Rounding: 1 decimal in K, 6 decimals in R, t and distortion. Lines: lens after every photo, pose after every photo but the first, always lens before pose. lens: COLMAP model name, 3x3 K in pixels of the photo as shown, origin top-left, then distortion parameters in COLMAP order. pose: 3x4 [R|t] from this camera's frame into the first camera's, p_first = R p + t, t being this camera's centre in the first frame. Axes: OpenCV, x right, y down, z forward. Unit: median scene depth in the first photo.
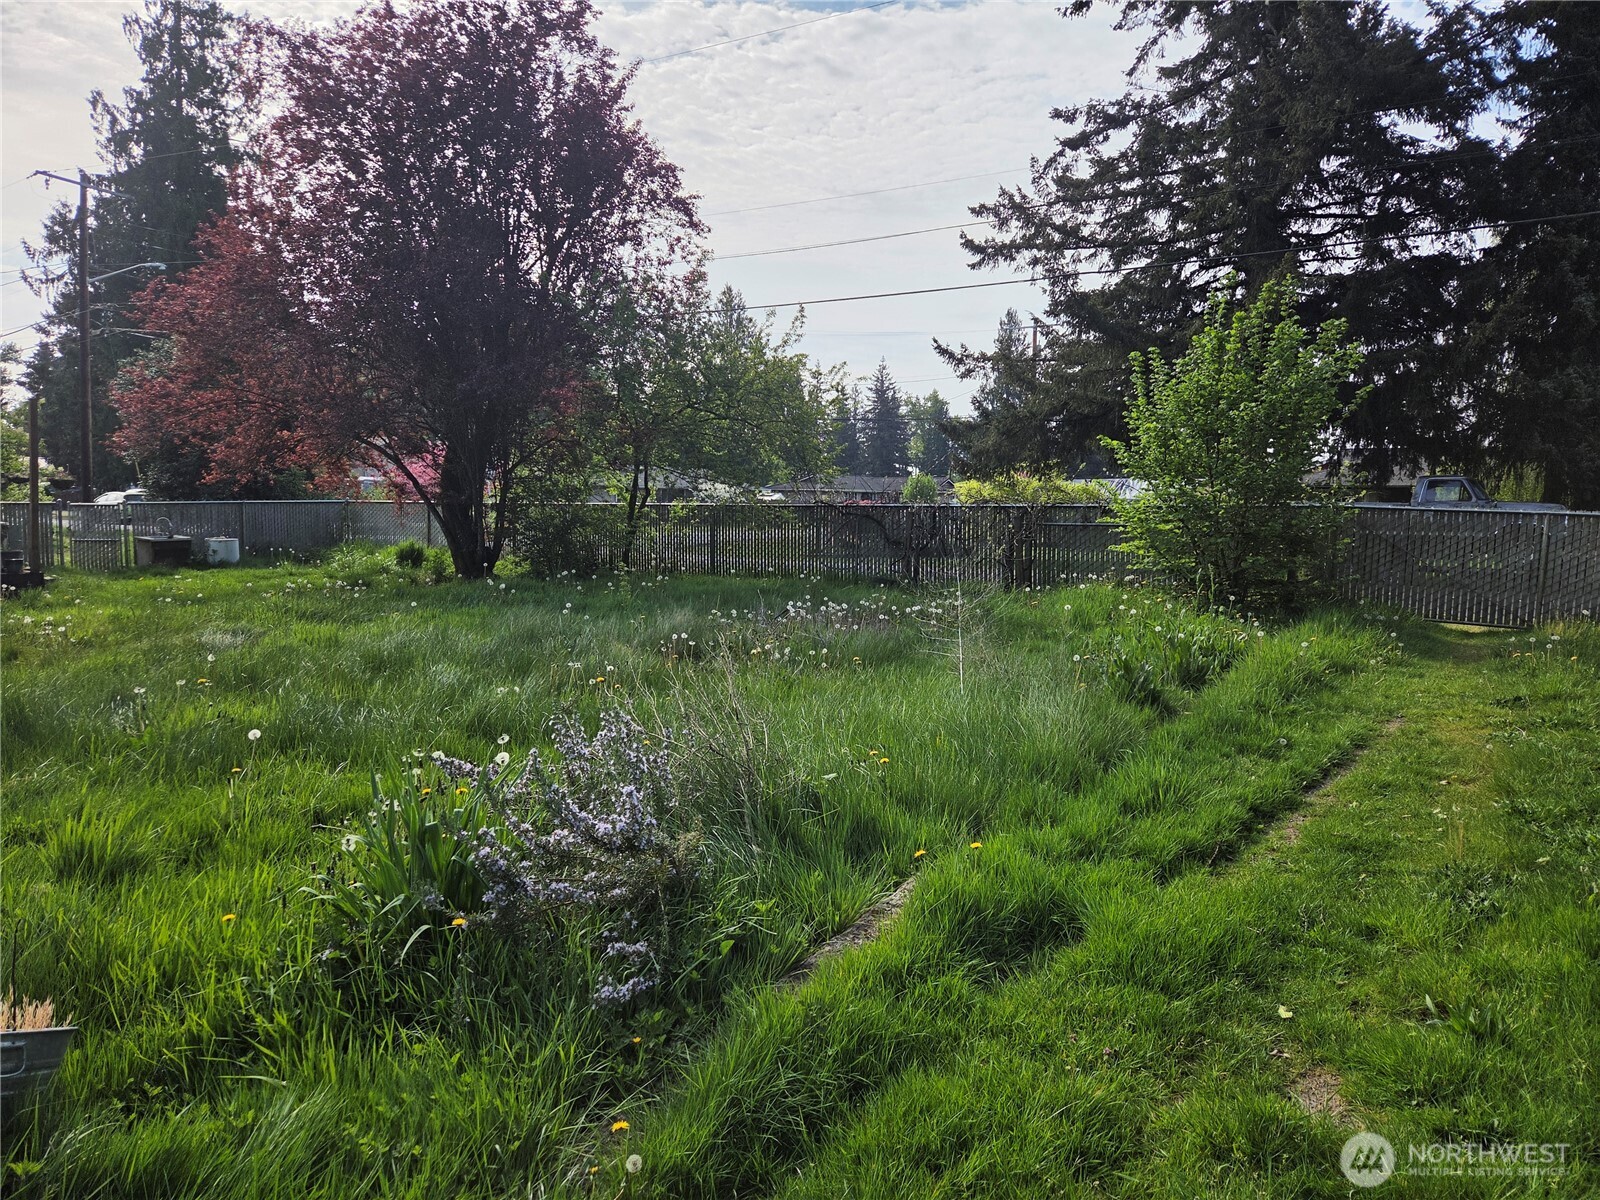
lens RADIAL K [[1054.6, 0, 802.7], [0, 1054.6, 591.4], [0, 0, 1]] dist [0.005781, -0.003381]
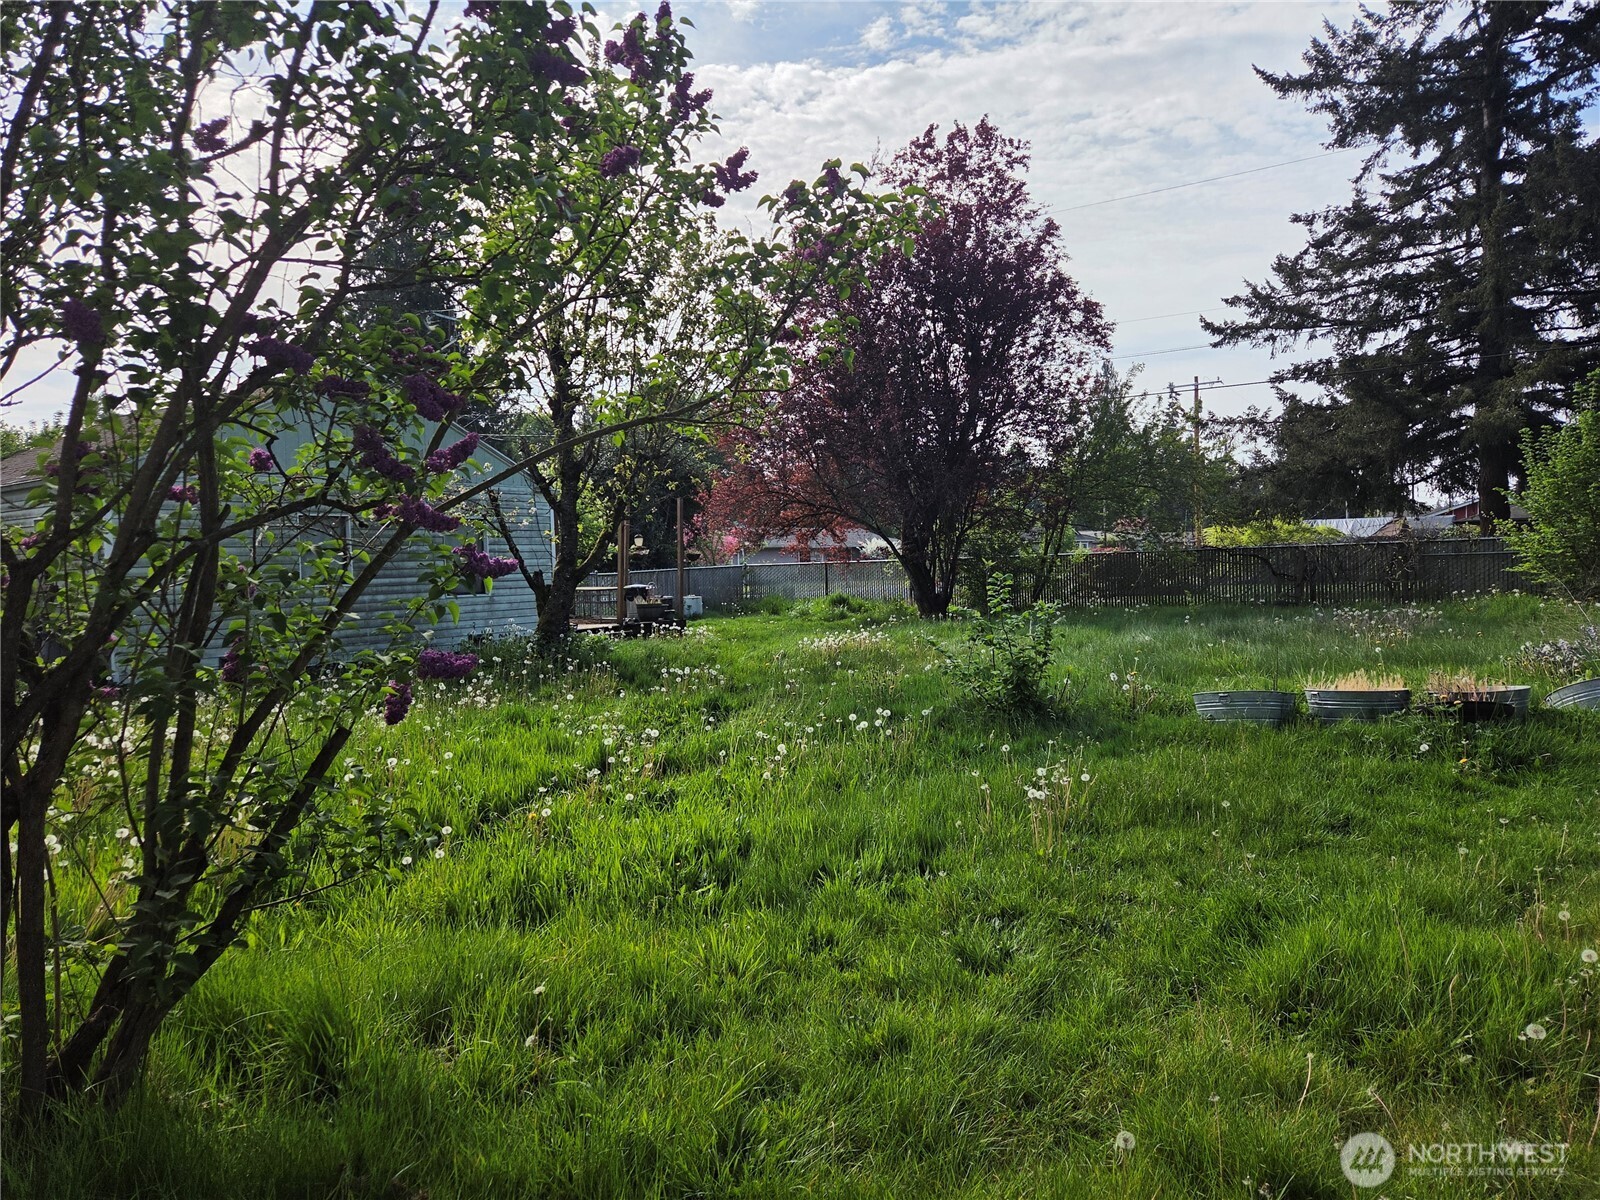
lens RADIAL K [[1054.6, 0, 797.7], [0, 1054.6, 610.2], [0, 0, 1]] dist [0.005781, -0.003381]
pose [[0.997882, -0.038434, -0.052477, -0.279251], [0.036887, 0.998865, -0.030137, 0.007820], [0.053576, 0.028137, 0.998167, -0.216698]]
